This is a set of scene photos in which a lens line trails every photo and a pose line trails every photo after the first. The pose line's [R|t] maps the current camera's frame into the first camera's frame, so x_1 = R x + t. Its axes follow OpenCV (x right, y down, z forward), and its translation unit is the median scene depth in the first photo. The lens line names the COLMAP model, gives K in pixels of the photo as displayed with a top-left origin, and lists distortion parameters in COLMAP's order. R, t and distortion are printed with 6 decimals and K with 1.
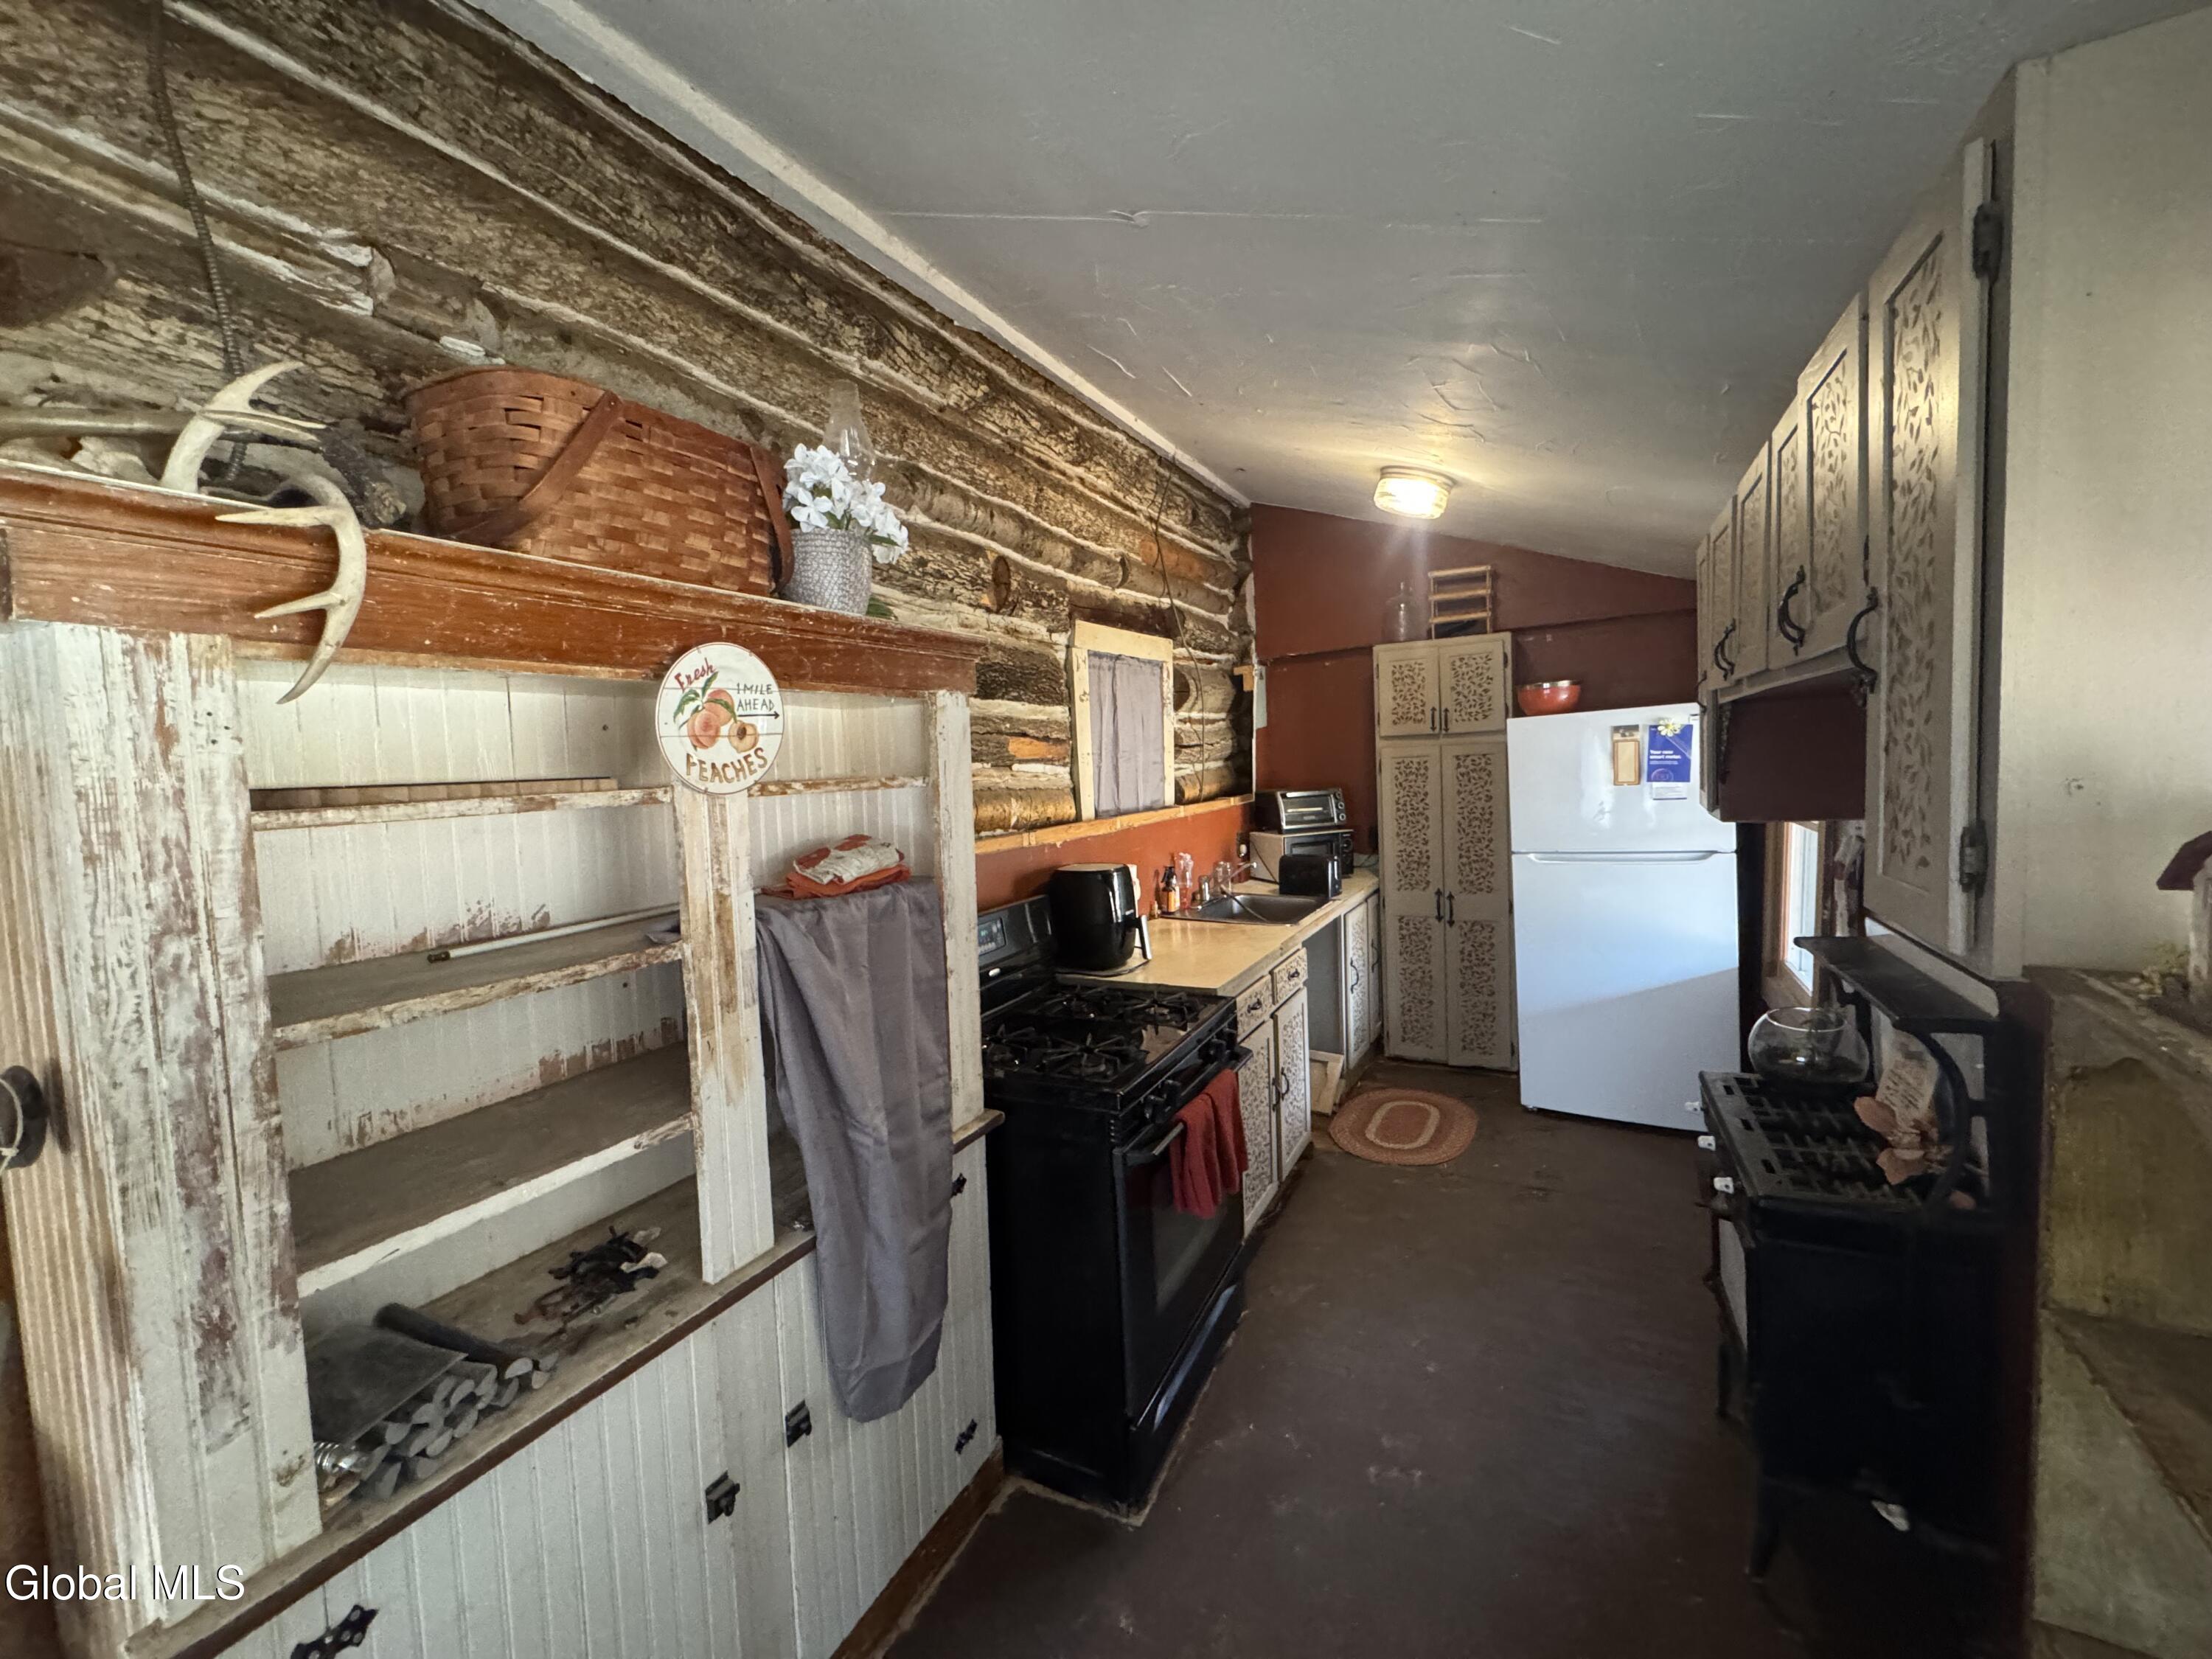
lens RADIAL K [[876.8, 0, 1104.8], [0, 876.8, 822.2], [0, 0, 1]] dist [-0.003432, -0.000041]
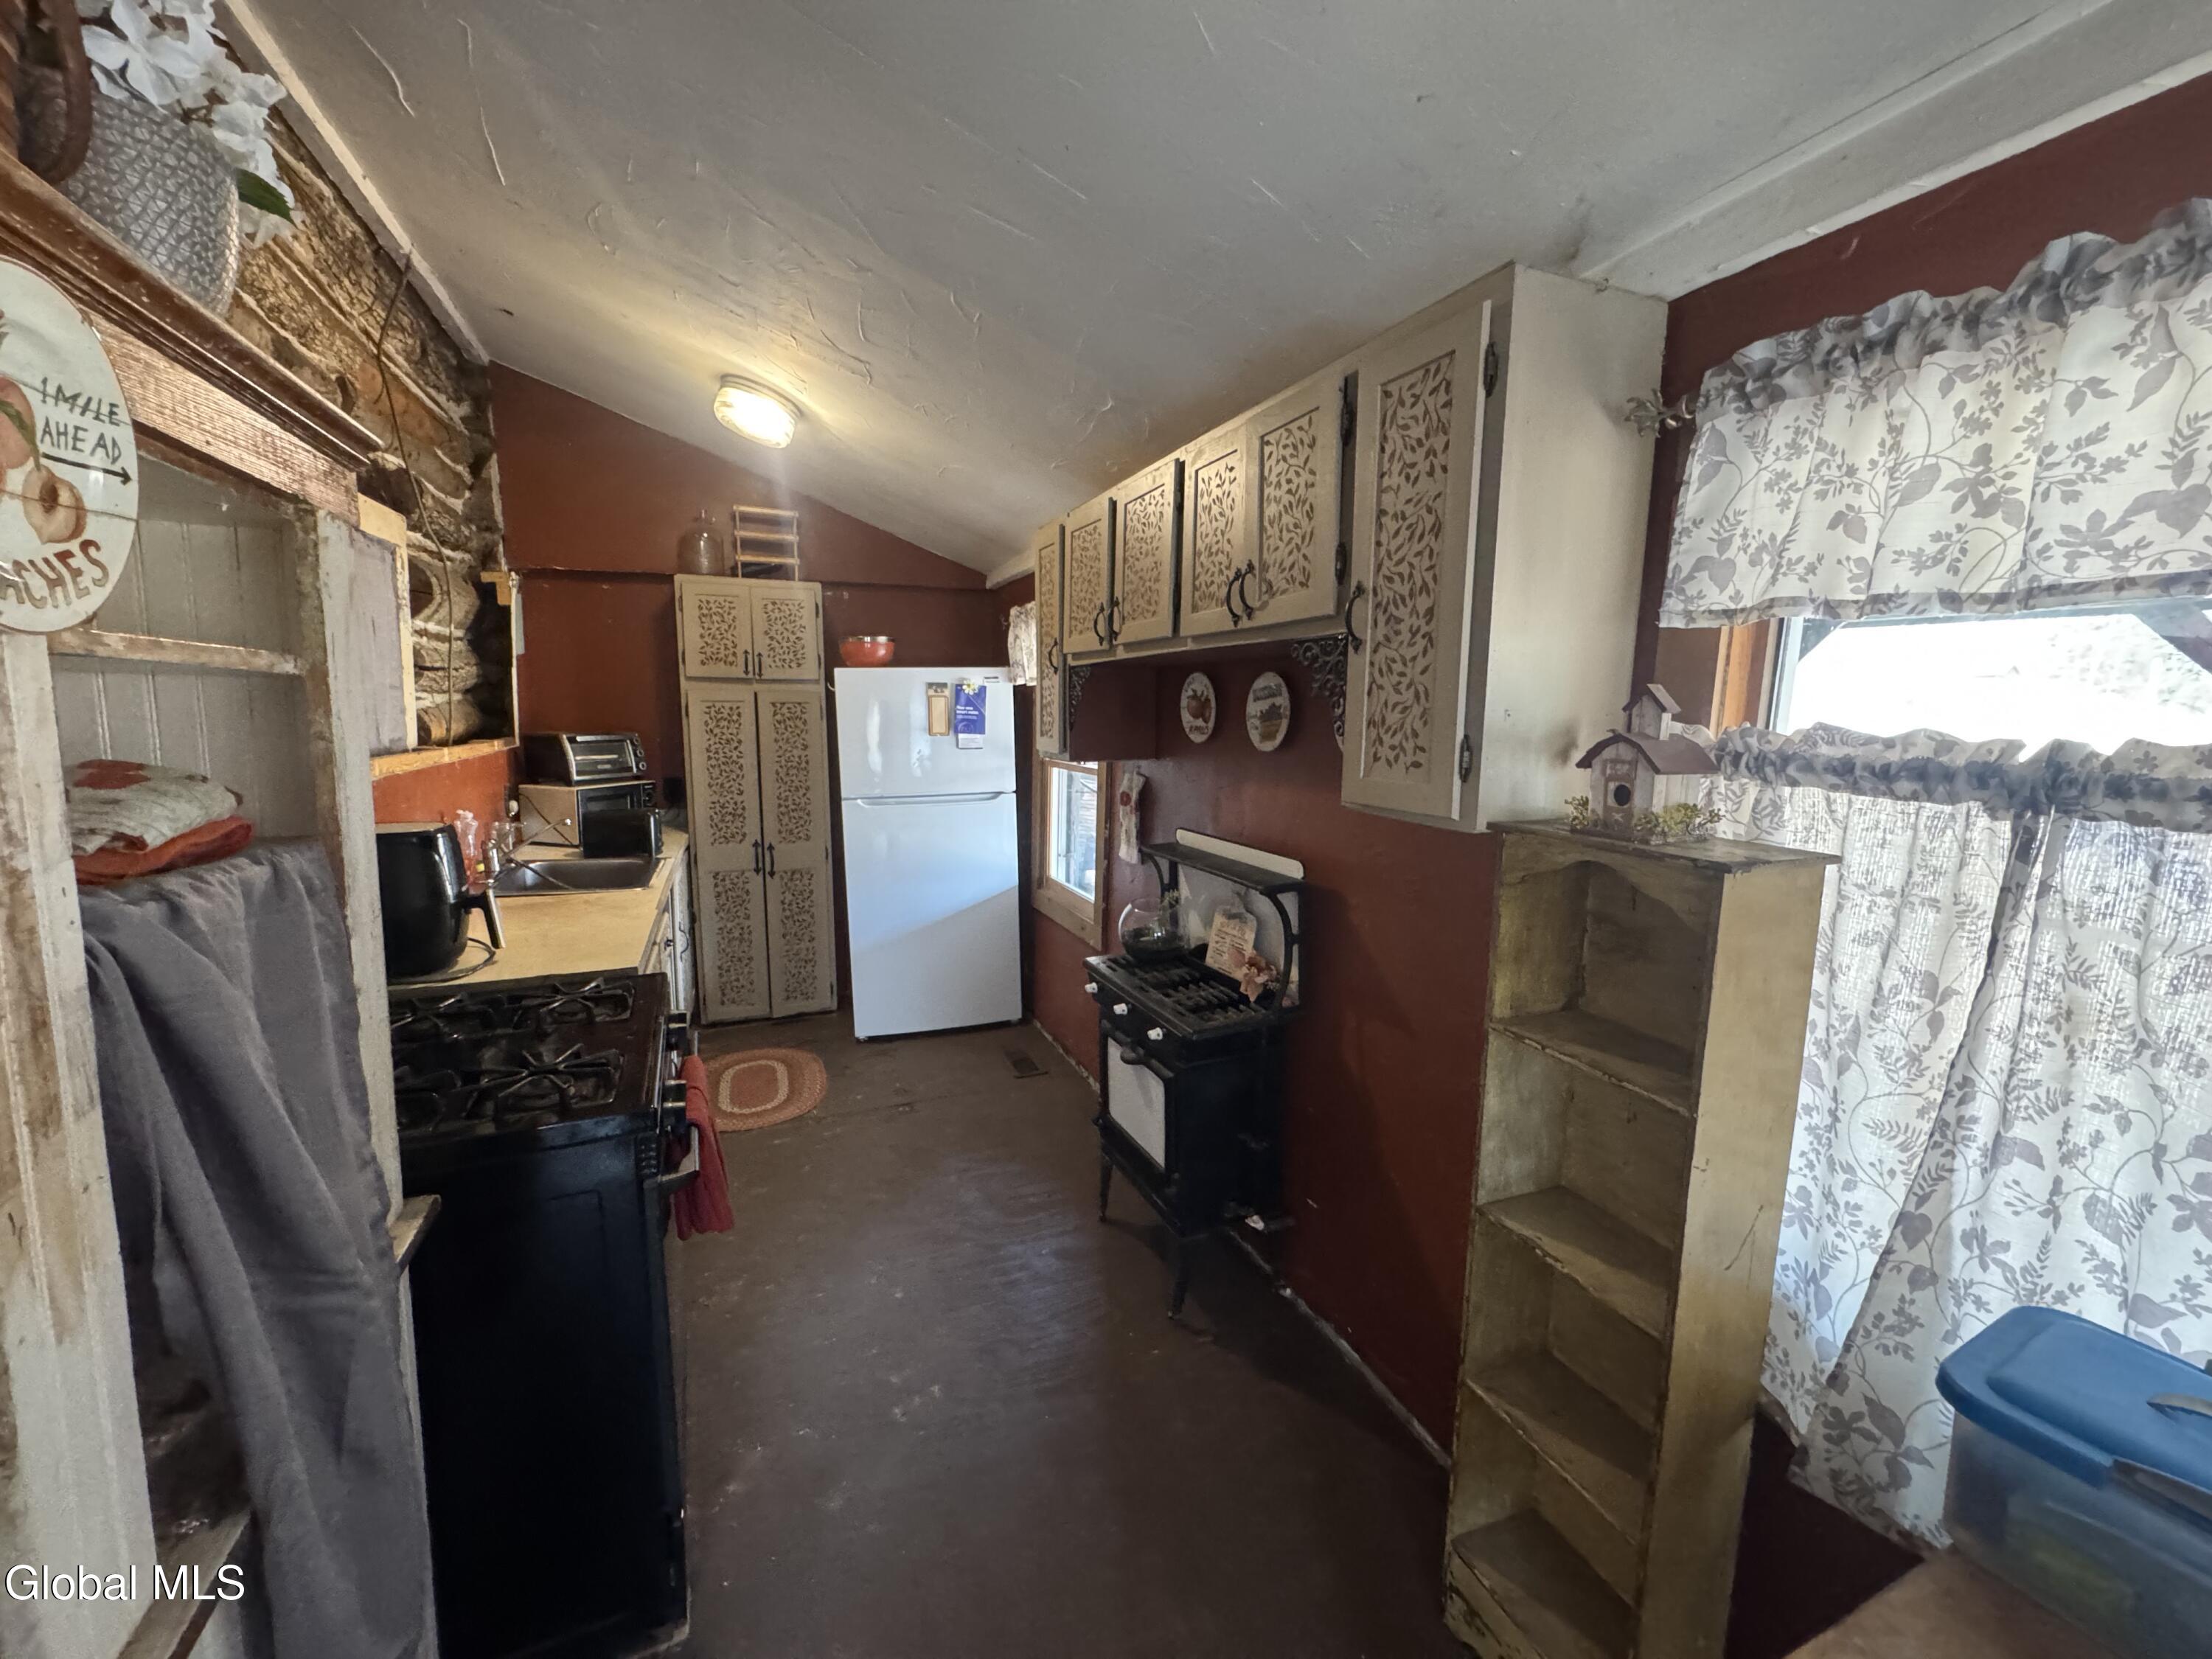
lens RADIAL K [[876.8, 0, 1108.4], [0, 876.8, 823.1], [0, 0, 1]] dist [-0.003432, -0.000041]
pose [[0.627827, -0.047403, 0.776908, -0.140051], [0.012491, 0.998629, 0.050838, 0.014483], [-0.778252, -0.022214, 0.627559, 0.103288]]
